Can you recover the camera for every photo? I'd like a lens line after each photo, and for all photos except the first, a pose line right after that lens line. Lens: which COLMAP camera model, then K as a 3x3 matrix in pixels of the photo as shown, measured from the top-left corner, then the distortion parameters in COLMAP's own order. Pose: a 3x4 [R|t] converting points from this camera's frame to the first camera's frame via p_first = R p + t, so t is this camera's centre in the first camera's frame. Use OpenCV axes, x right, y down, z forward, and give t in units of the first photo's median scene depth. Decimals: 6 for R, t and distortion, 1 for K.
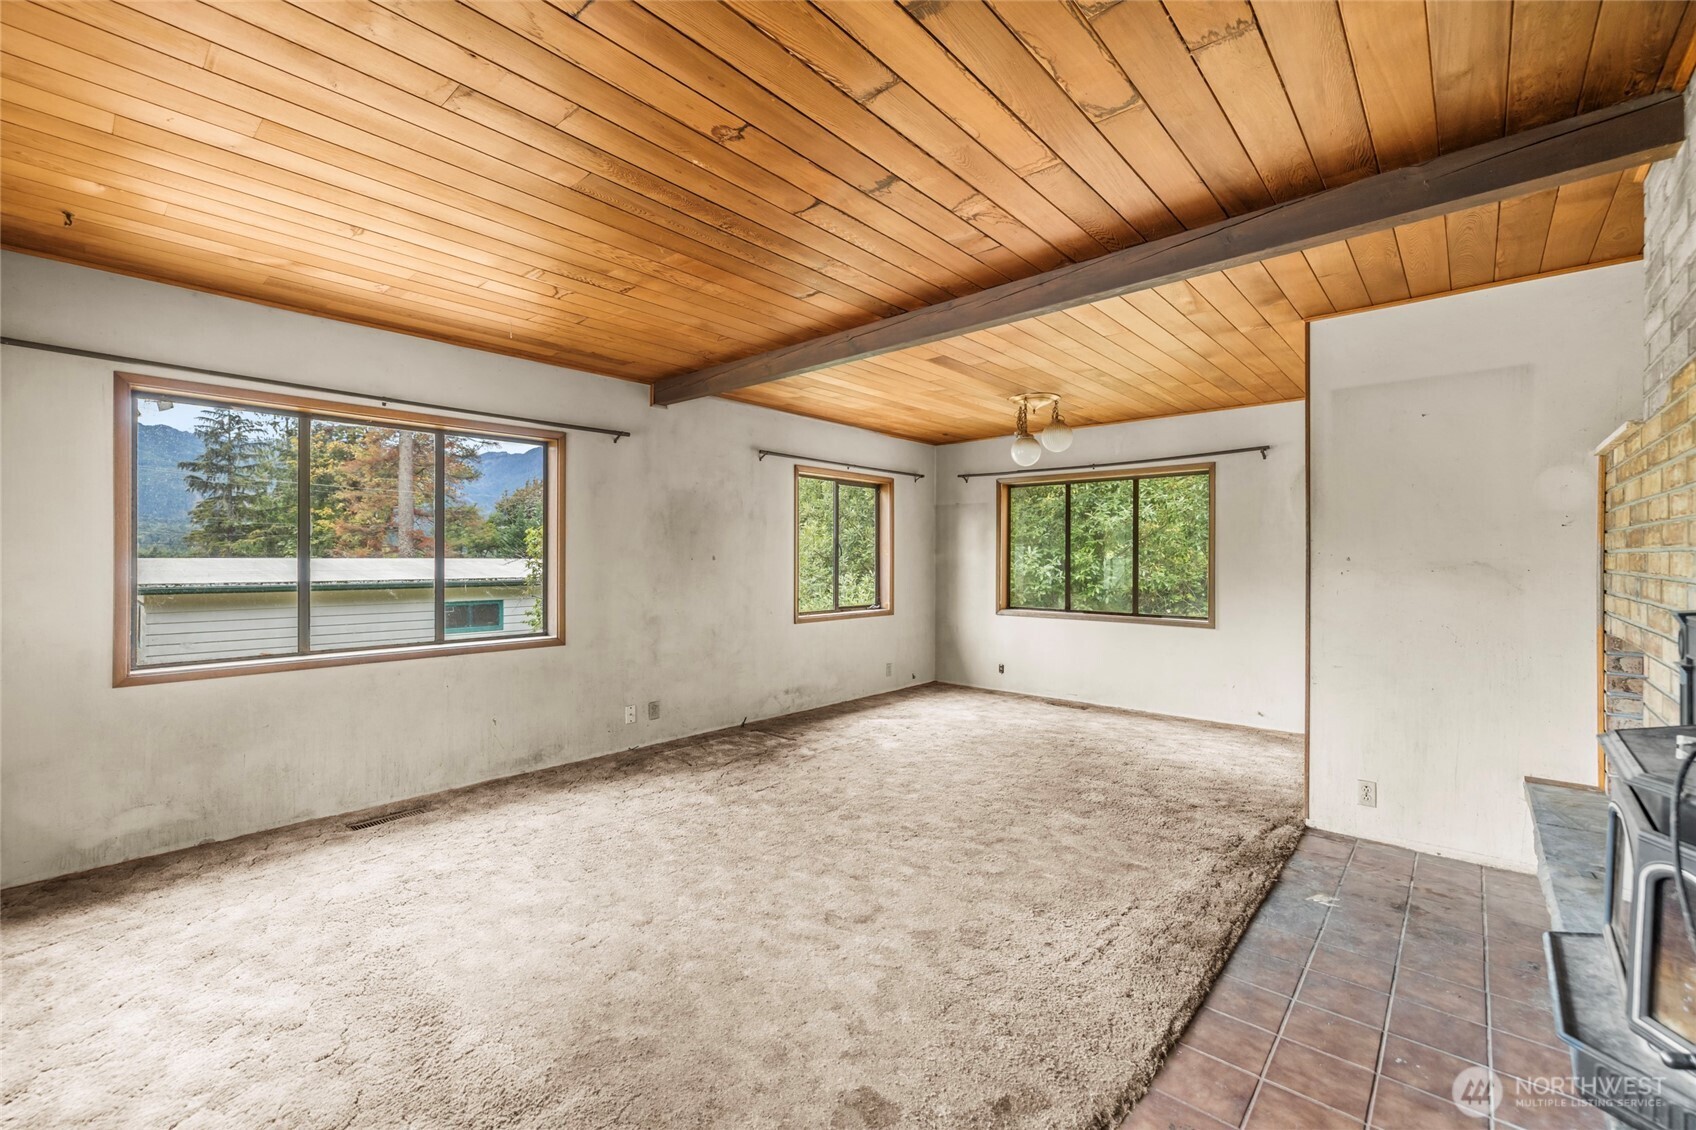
lens RADIAL K [[710.0, 0, 843.5], [0, 710.0, 554.0], [0, 0, 1]] dist [-0.001031, 0.000162]
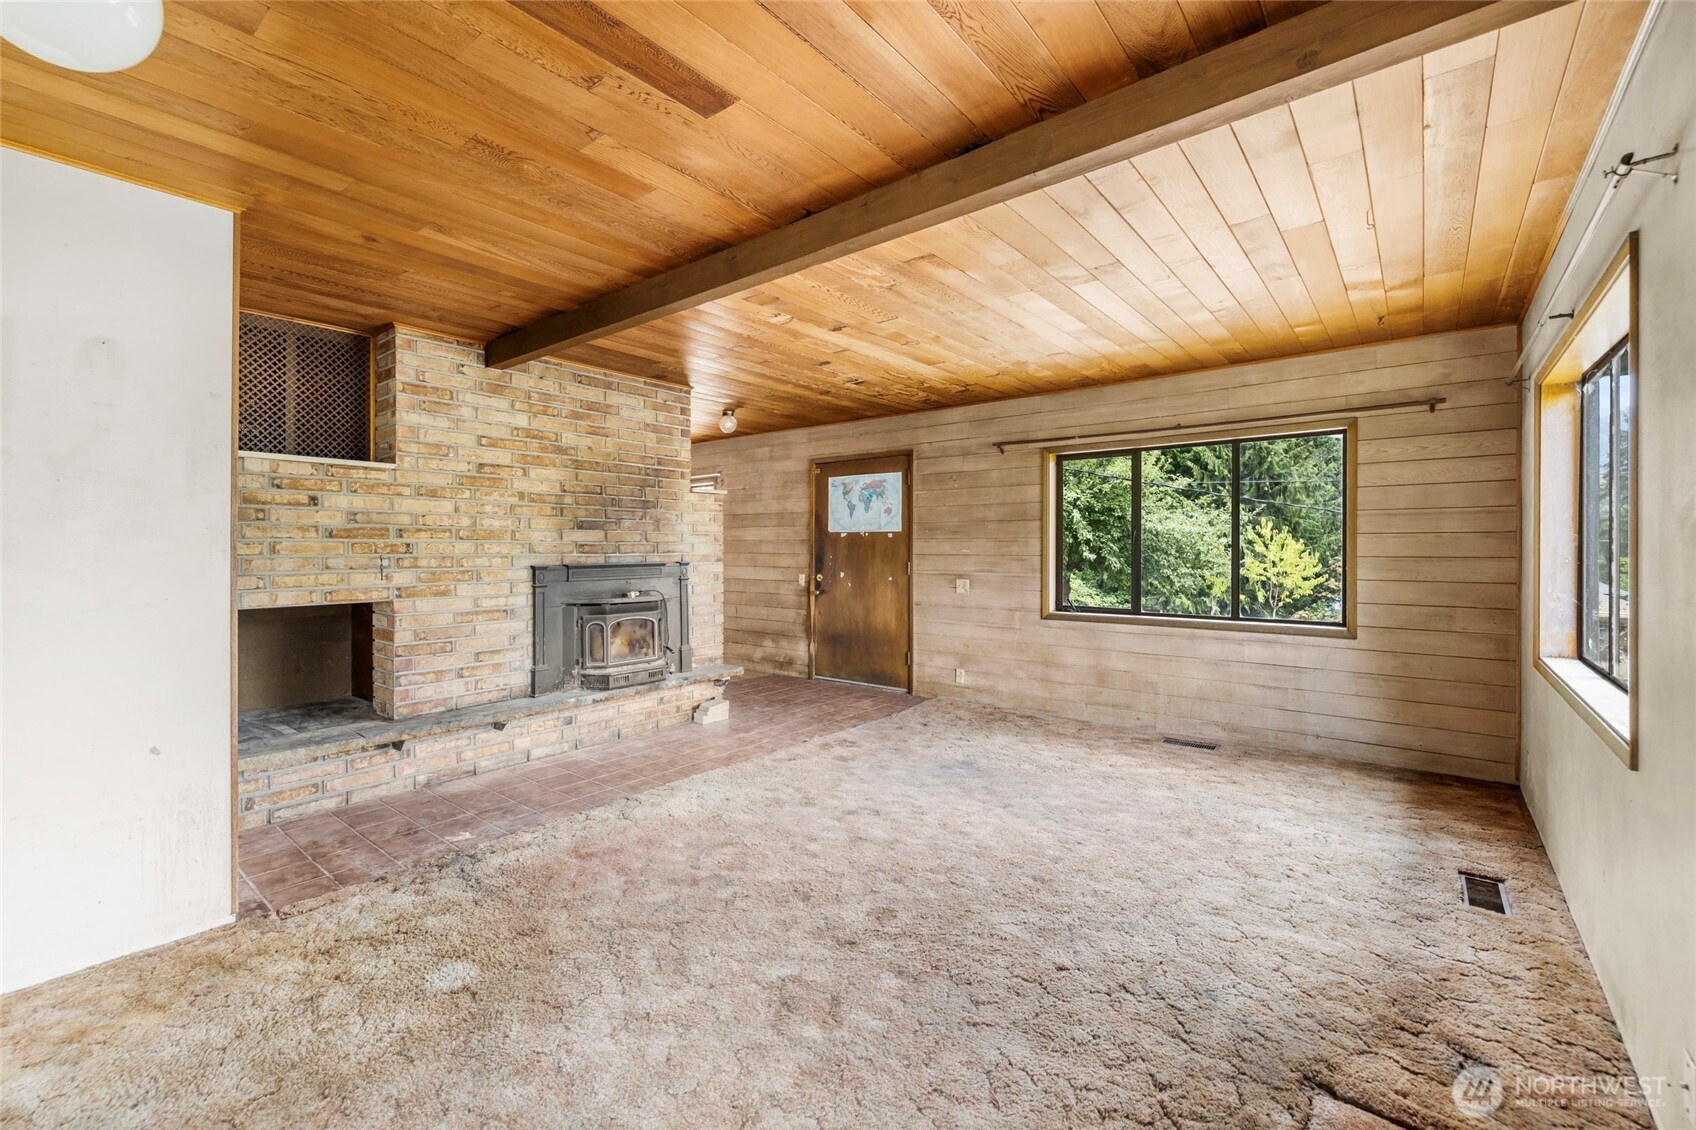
lens RADIAL K [[710.0, 0, 833.0], [0, 710.0, 552.0], [0, 0, 1]] dist [-0.001031, 0.000162]
pose [[-0.999191, -0.002055, -0.040160, 0.077104], [-0.002162, 0.999994, 0.002626, 0.008230], [0.040155, 0.002711, -0.999190, 1.547554]]
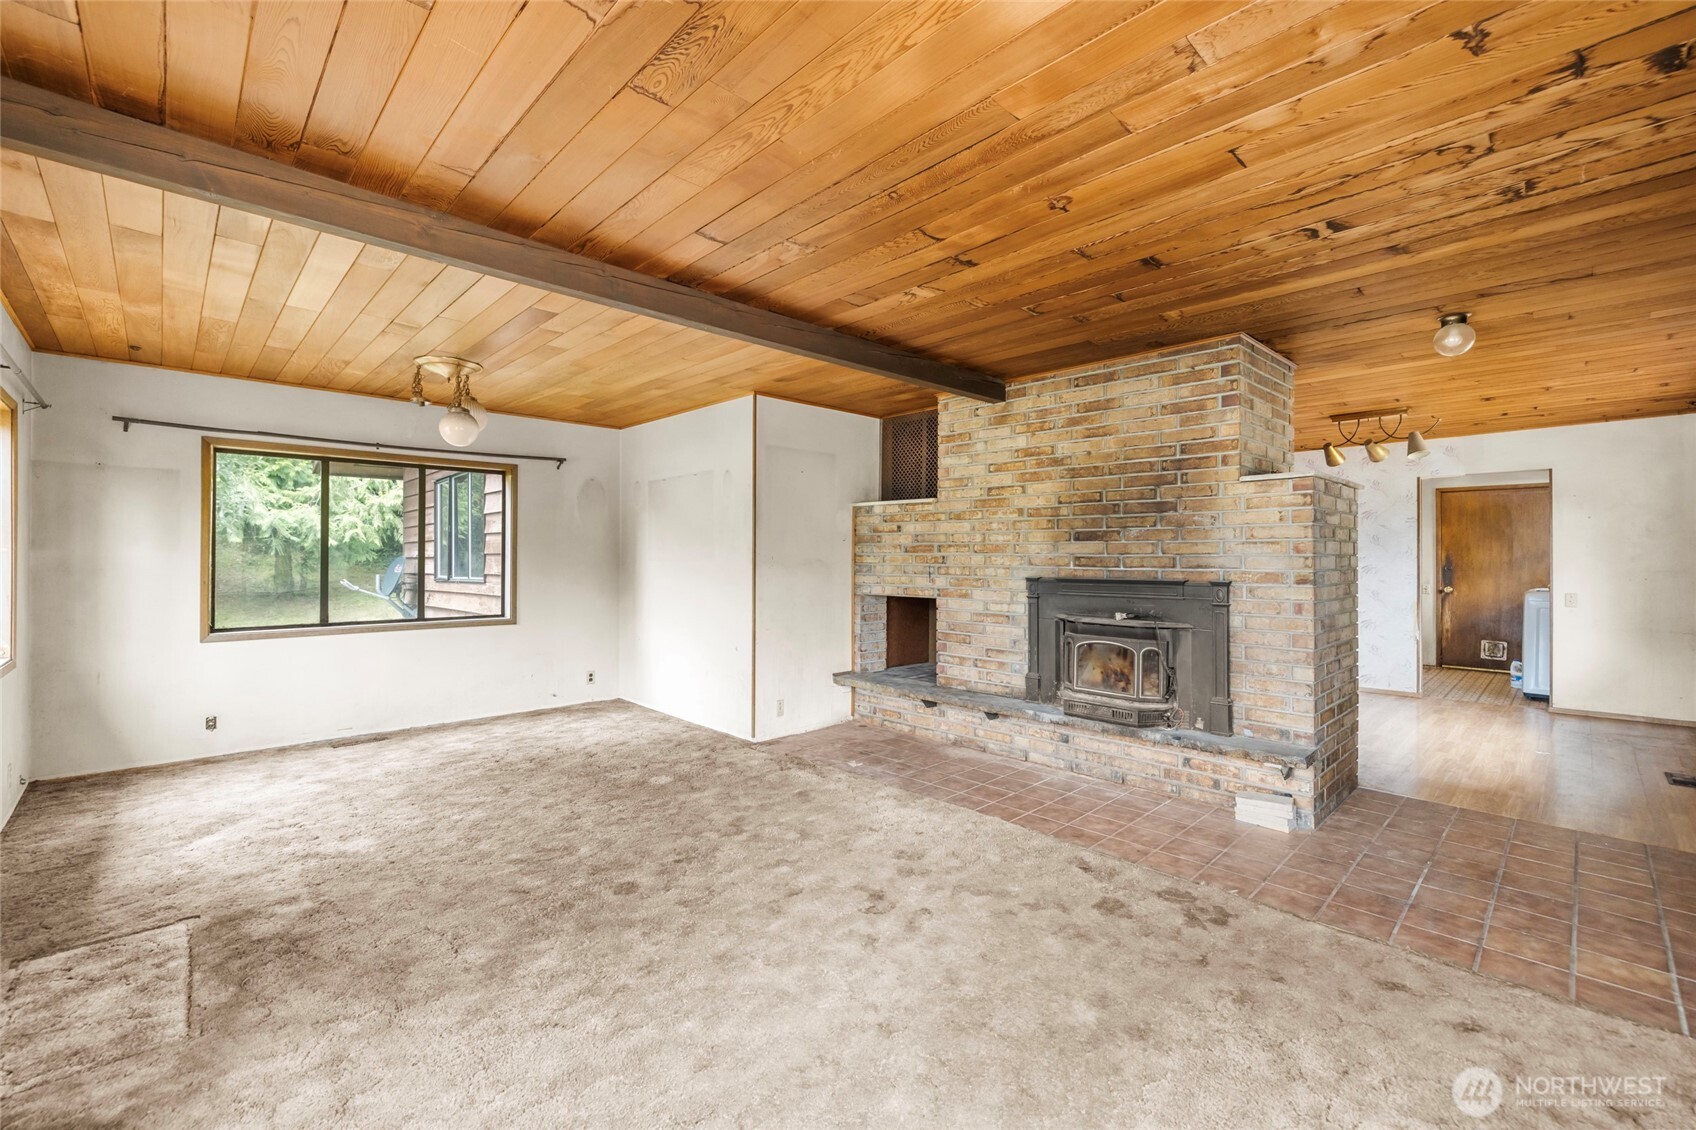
lens RADIAL K [[710.0, 0, 835.9], [0, 710.0, 552.2], [0, 0, 1]] dist [-0.001031, 0.000162]
pose [[0.079772, 0.003793, 0.996806, -0.690759], [-0.007626, 0.999966, -0.003195, -0.001196], [-0.996784, -0.007347, 0.079799, 0.644304]]
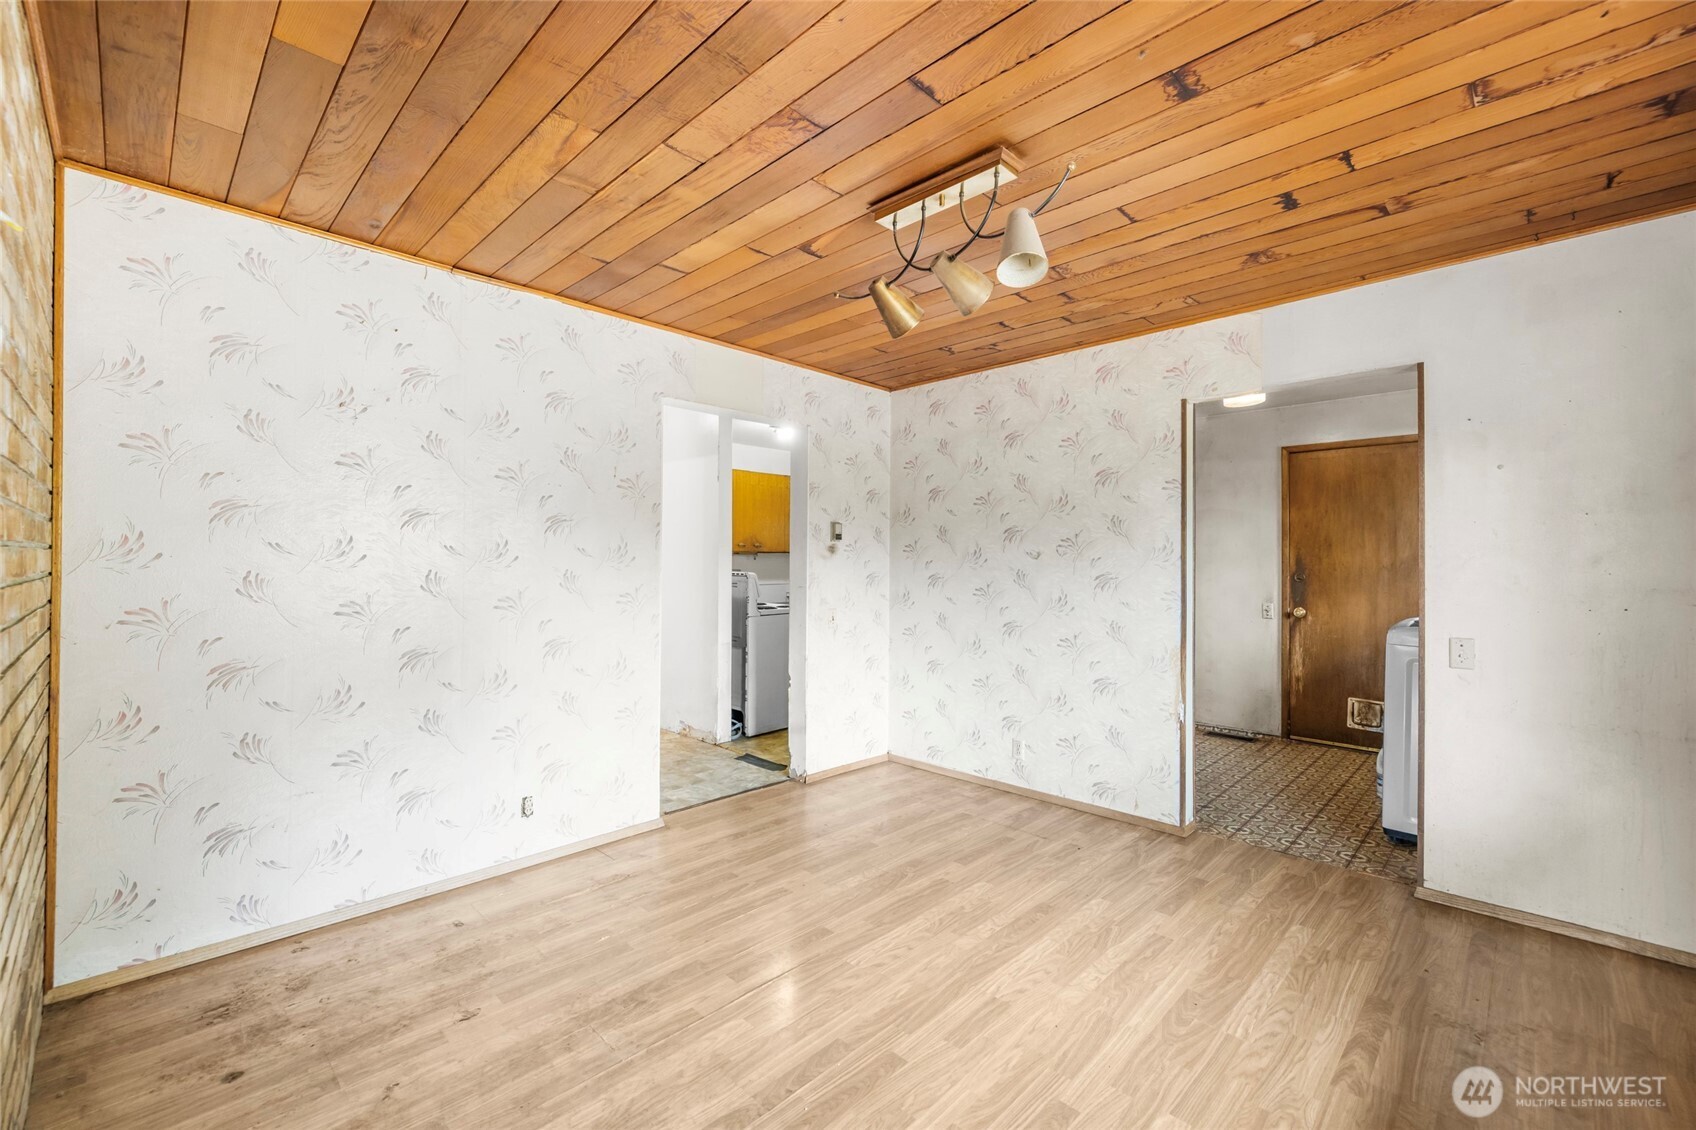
lens RADIAL K [[710.0, 0, 837.0], [0, 710.0, 560.2], [0, 0, 1]] dist [-0.001031, 0.000162]
pose [[0.051321, 0.000190, 0.998682, 0.253866], [-0.006562, 0.999978, 0.000147, 0.000661], [-0.998661, -0.006561, 0.051321, -0.254058]]
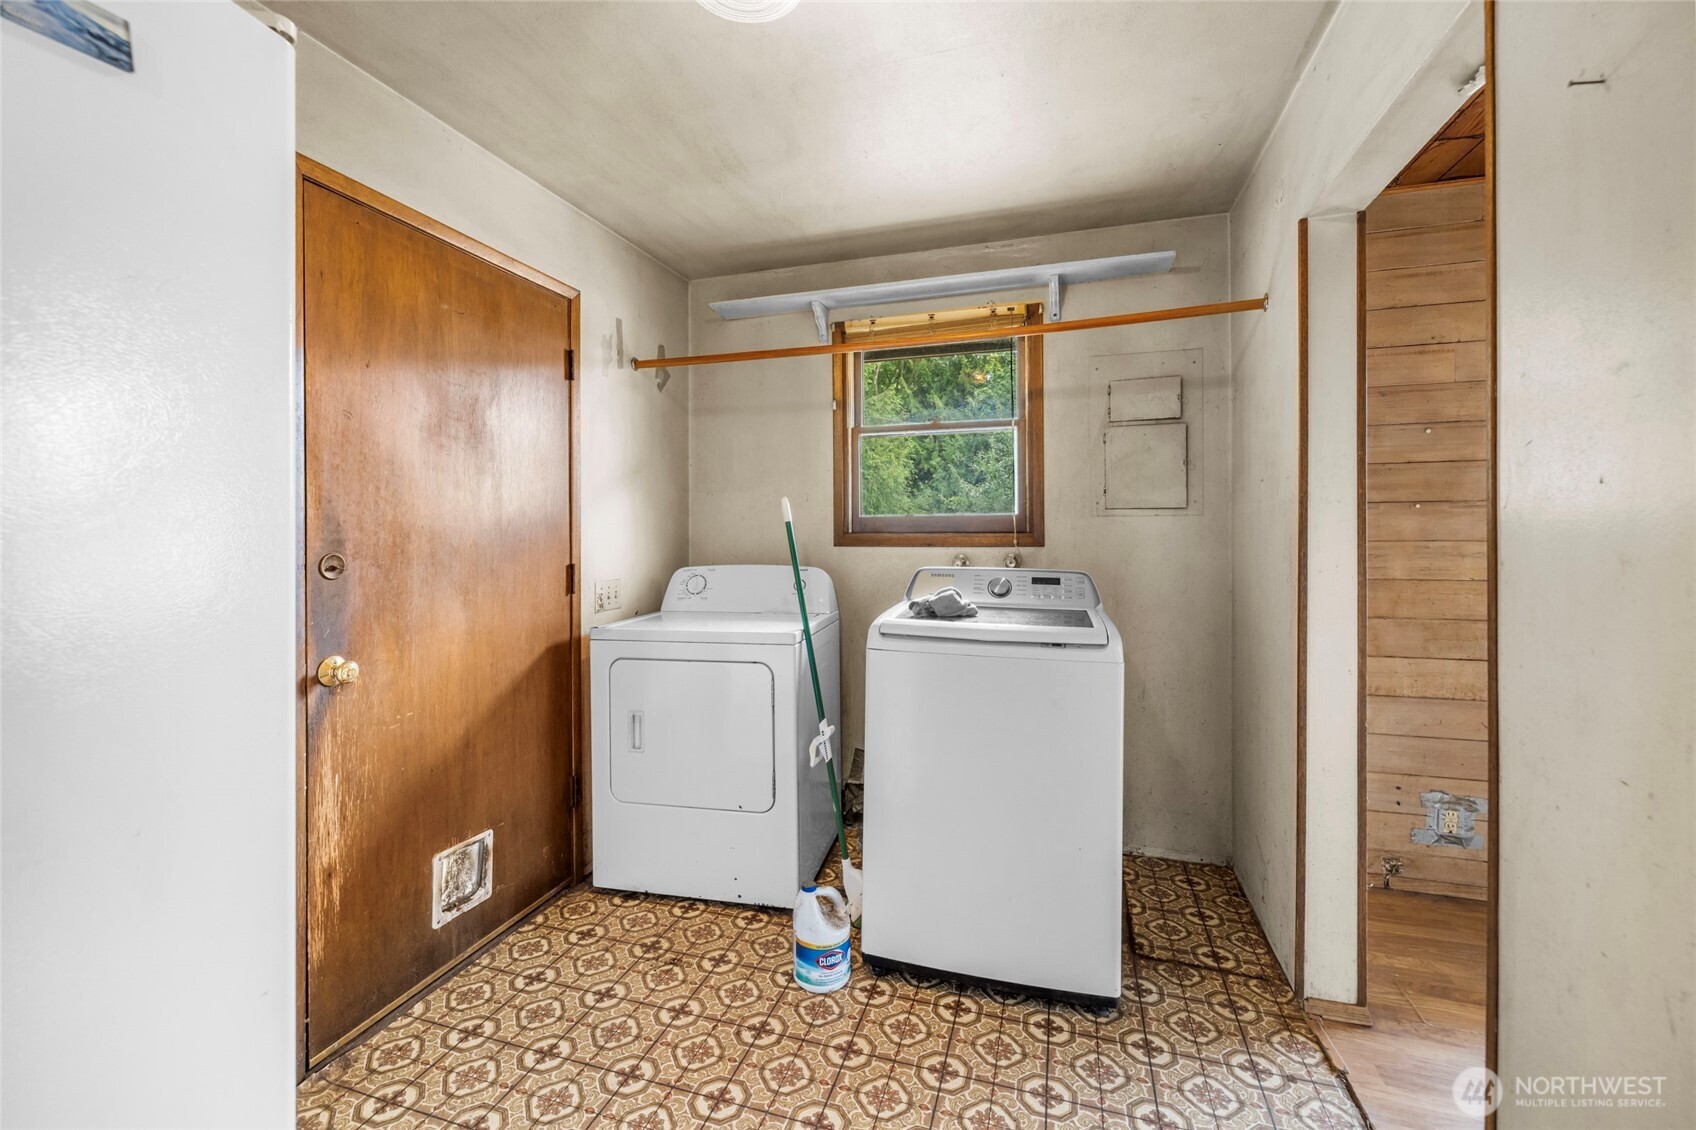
lens RADIAL K [[710.0, 0, 839.7], [0, 710.0, 538.2], [0, 0, 1]] dist [-0.001031, 0.000162]
pose [[-0.909723, 0.003935, -0.415198, 1.510956], [0.003014, 0.999991, 0.002875, 0.011619], [0.415205, 0.001364, -0.909727, -0.520194]]
